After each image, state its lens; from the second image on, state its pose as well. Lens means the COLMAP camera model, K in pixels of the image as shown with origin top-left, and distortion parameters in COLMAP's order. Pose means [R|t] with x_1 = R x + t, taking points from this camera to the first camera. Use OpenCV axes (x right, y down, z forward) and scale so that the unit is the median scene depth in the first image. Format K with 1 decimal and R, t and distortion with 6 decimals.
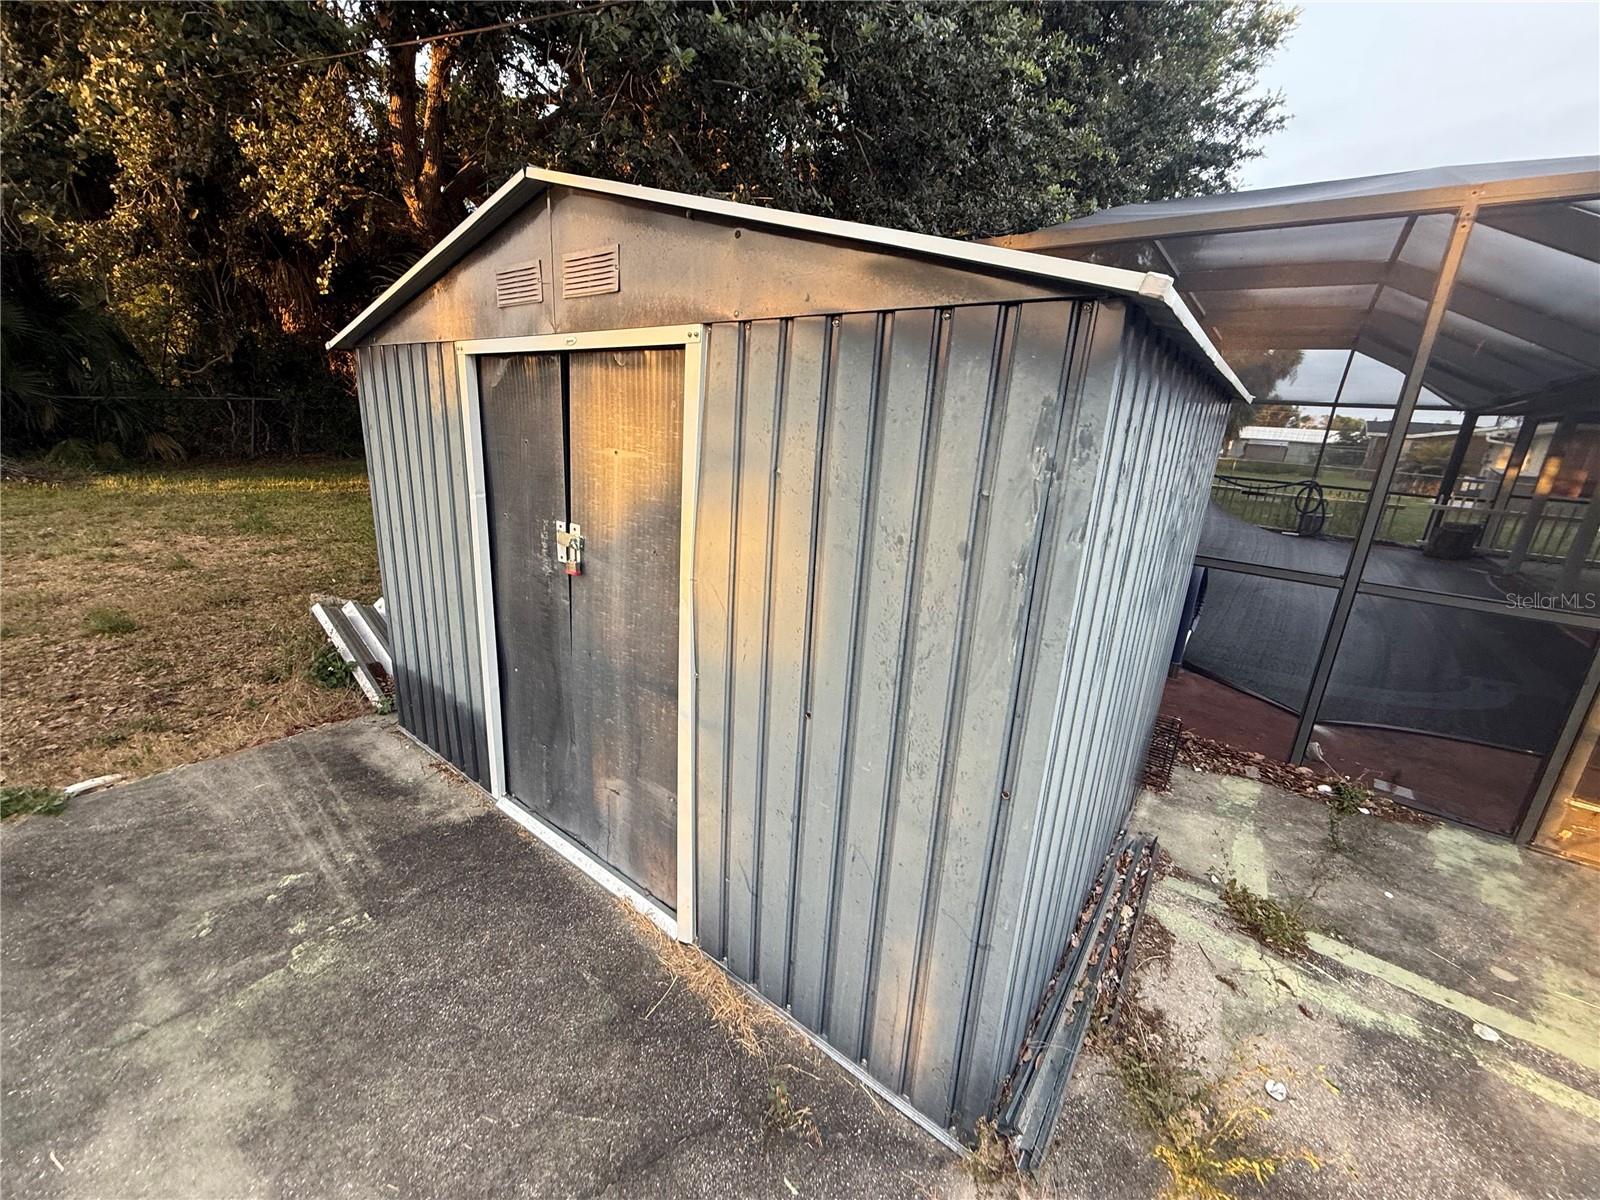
lens RADIAL K [[636.7, 0, 808.1], [0, 636.7, 606.4], [0, 0, 1]] dist [0.000678, 0.000048]
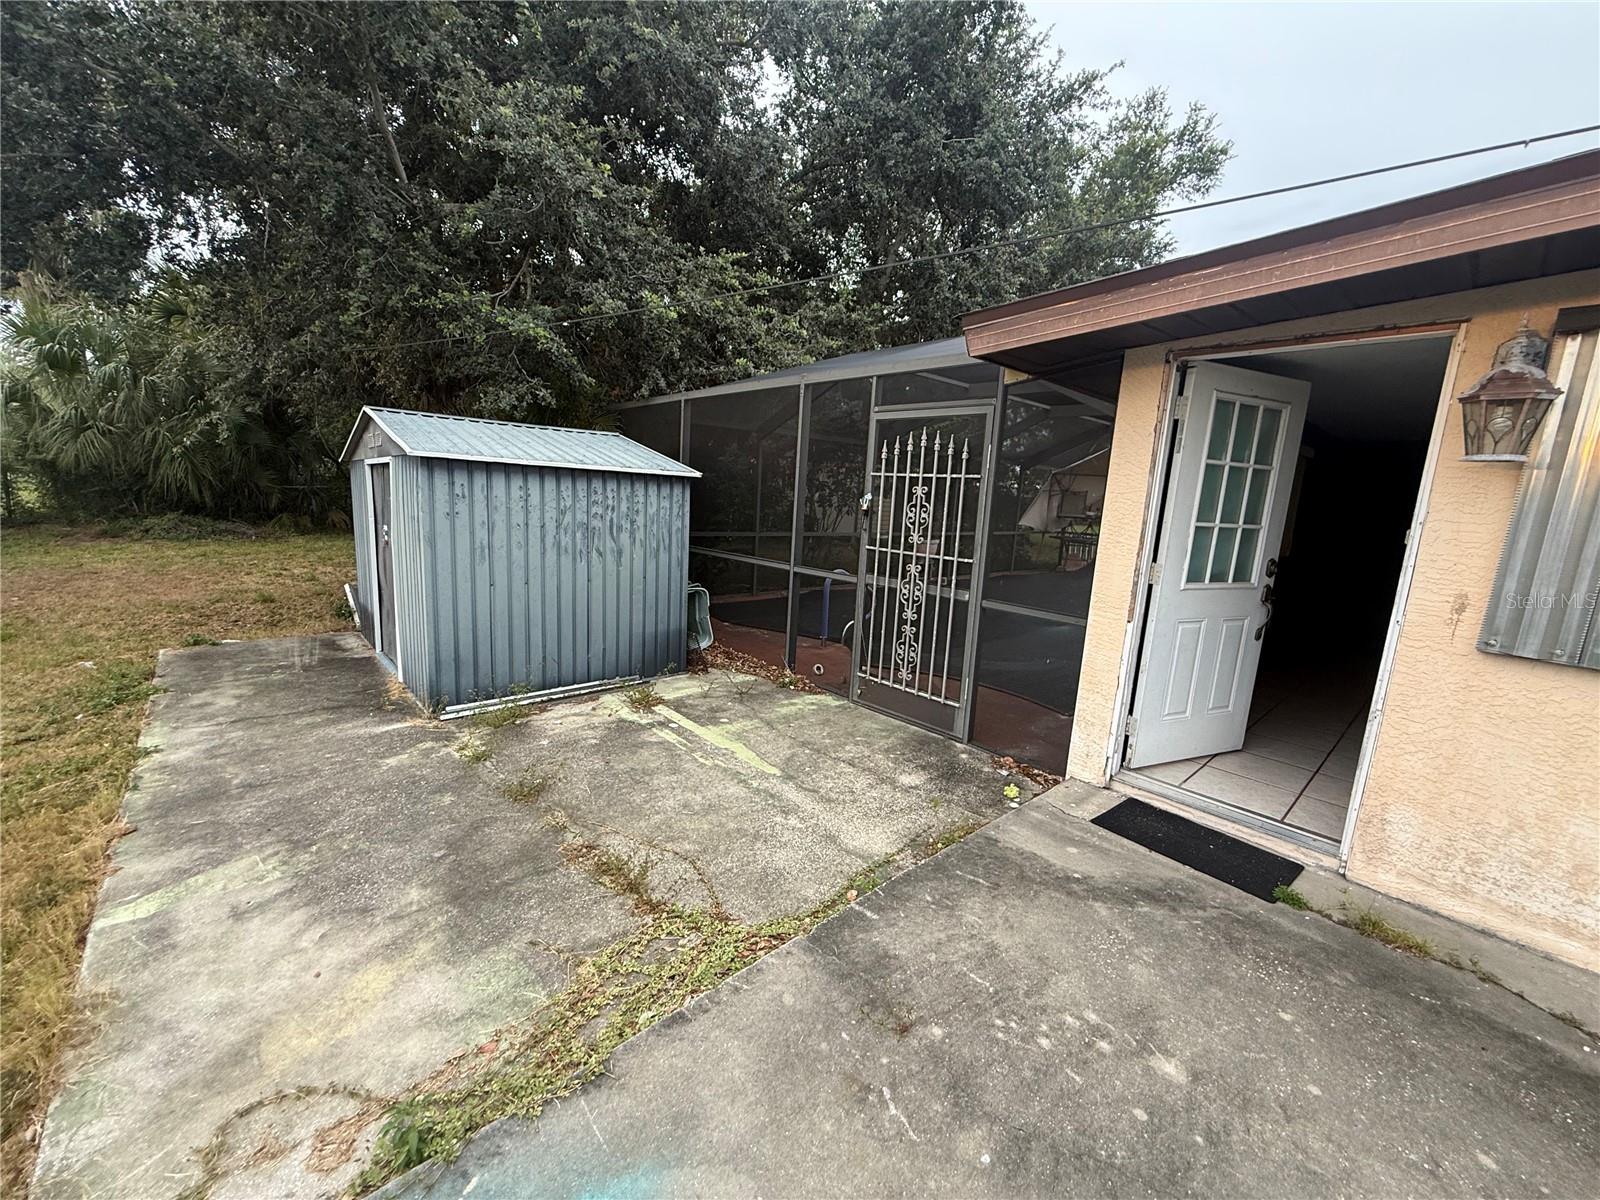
lens RADIAL K [[636.7, 0, 805.2], [0, 636.7, 604.7], [0, 0, 1]] dist [0.000678, 0.000048]
pose [[0.982823, 0.017529, -0.183714, 1.696599], [-0.039786, 0.992195, -0.118178, 0.407841], [0.180209, 0.123457, 0.975850, -1.138443]]
